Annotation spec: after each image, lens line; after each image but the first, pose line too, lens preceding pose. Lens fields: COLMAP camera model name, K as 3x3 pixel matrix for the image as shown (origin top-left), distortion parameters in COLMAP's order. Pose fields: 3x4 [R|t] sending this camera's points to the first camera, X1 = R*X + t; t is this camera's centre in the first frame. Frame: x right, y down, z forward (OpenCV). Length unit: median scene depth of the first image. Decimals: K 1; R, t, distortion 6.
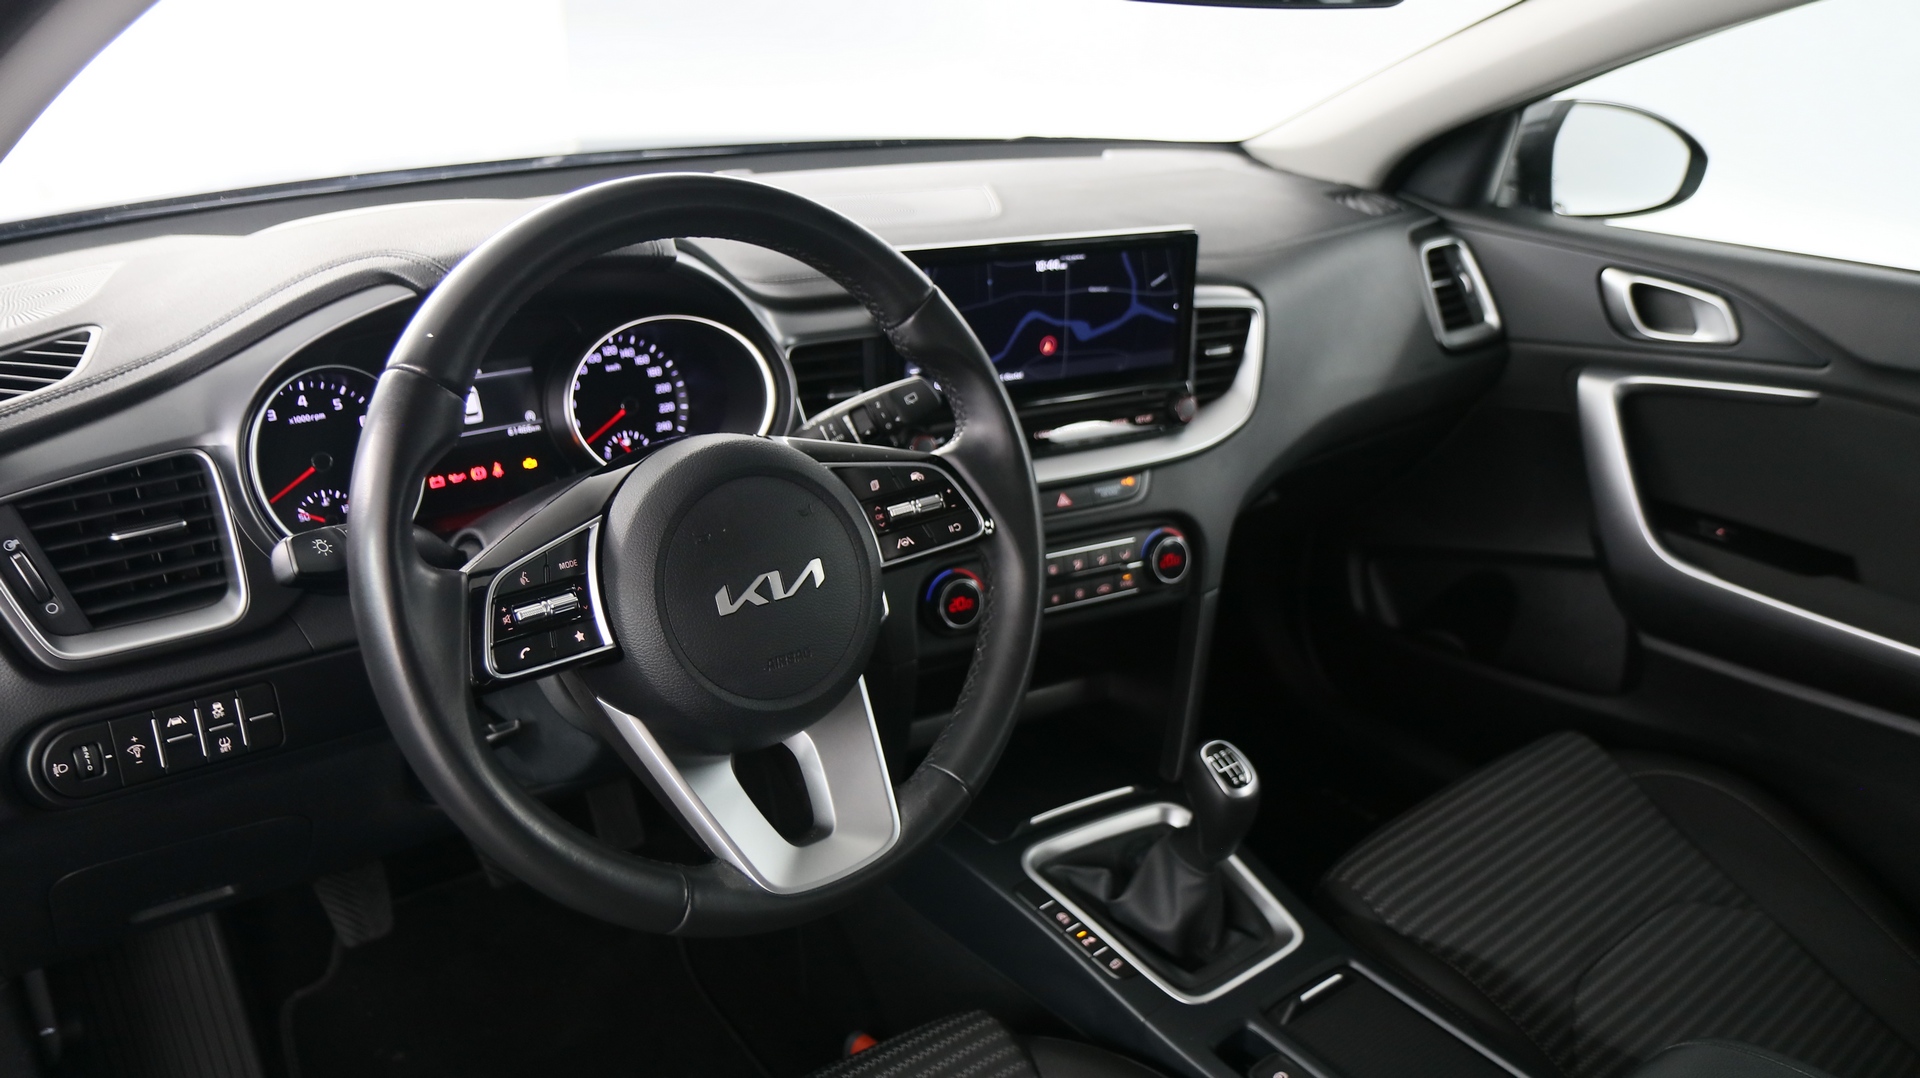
lens RADIAL K [[1436.1, 0, 960.0], [0, 1436.1, 539.0], [0, 0, 1]] dist [-0.018275, 0.002952]
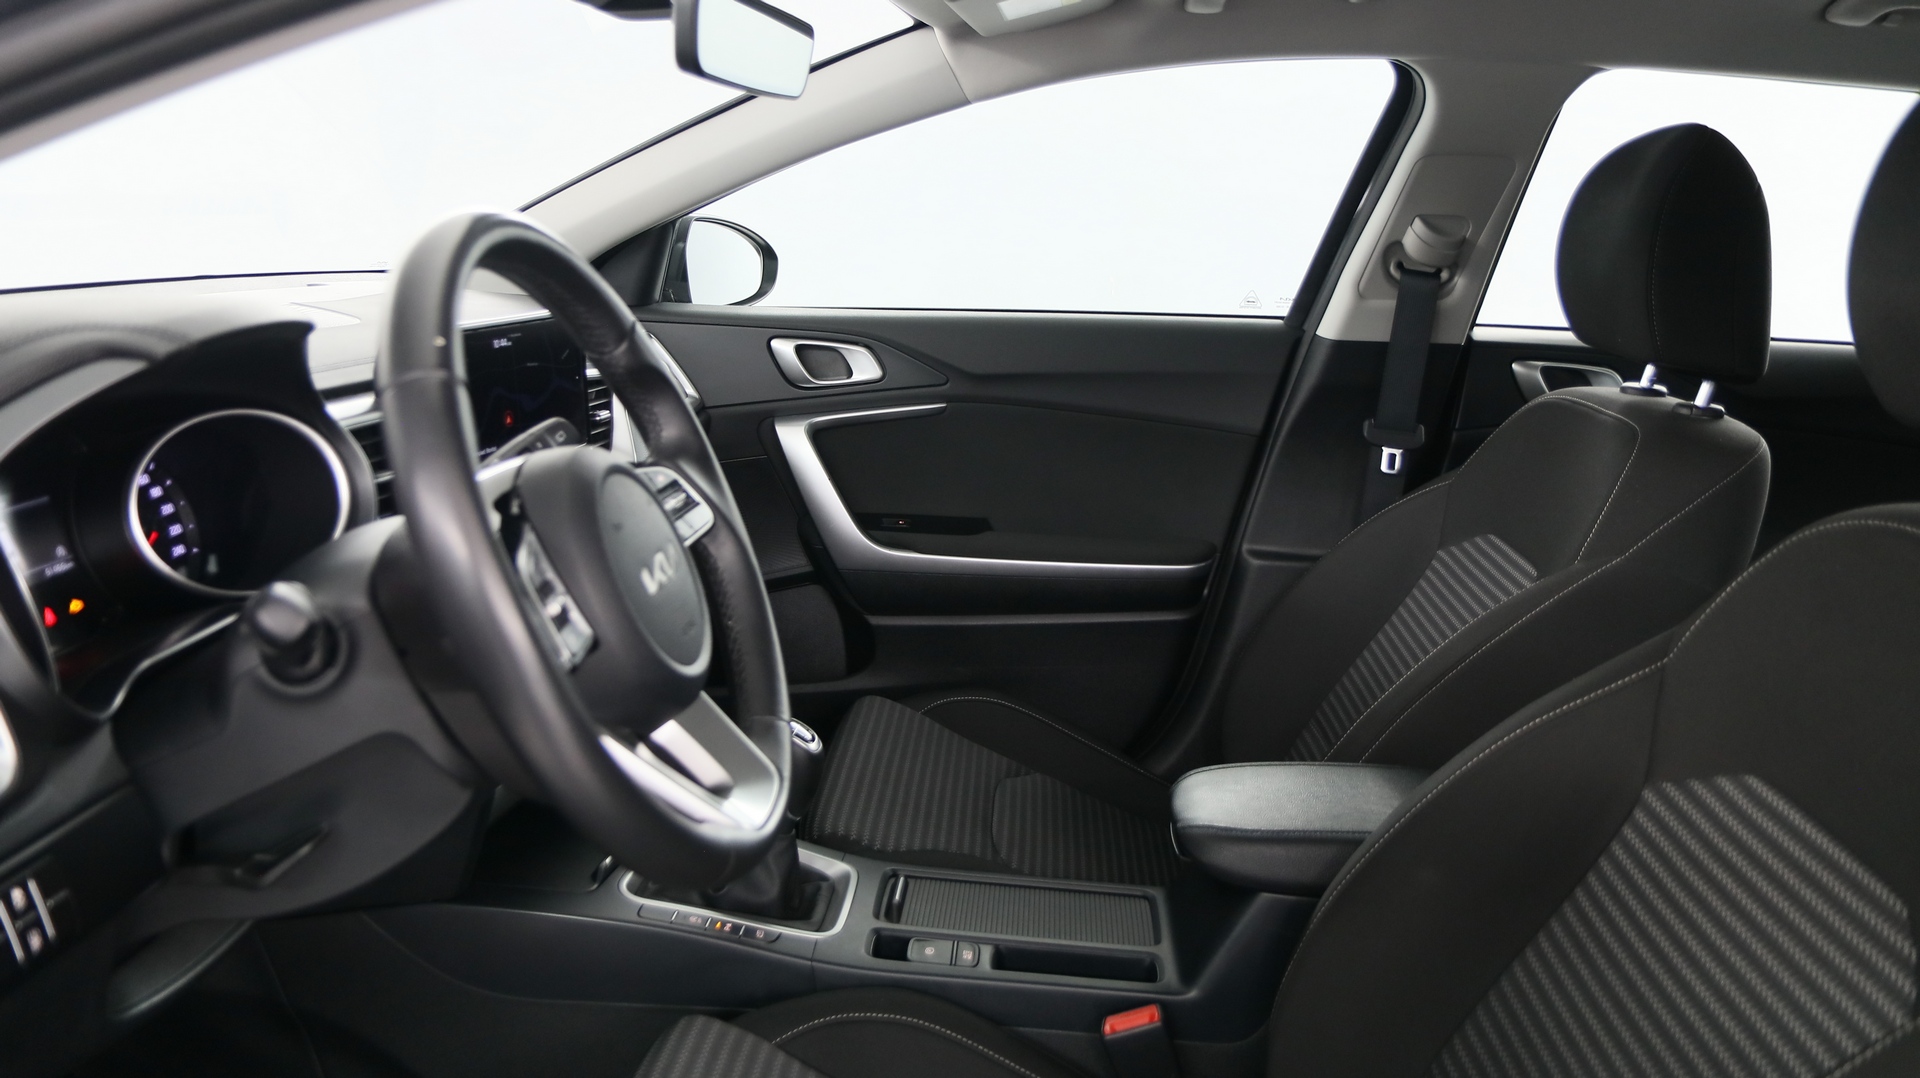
lens RADIAL K [[1469.0, 0, 960.0], [0, 1469.0, 539.0], [0, 0, 1]] dist [-0.034665, 0.050988]
pose [[0.683629, -0.183028, 0.706507, -0.489028], [0.275093, 0.961265, -0.017160, 0.060451], [-0.675999, 0.206086, 0.707498, 0.028775]]
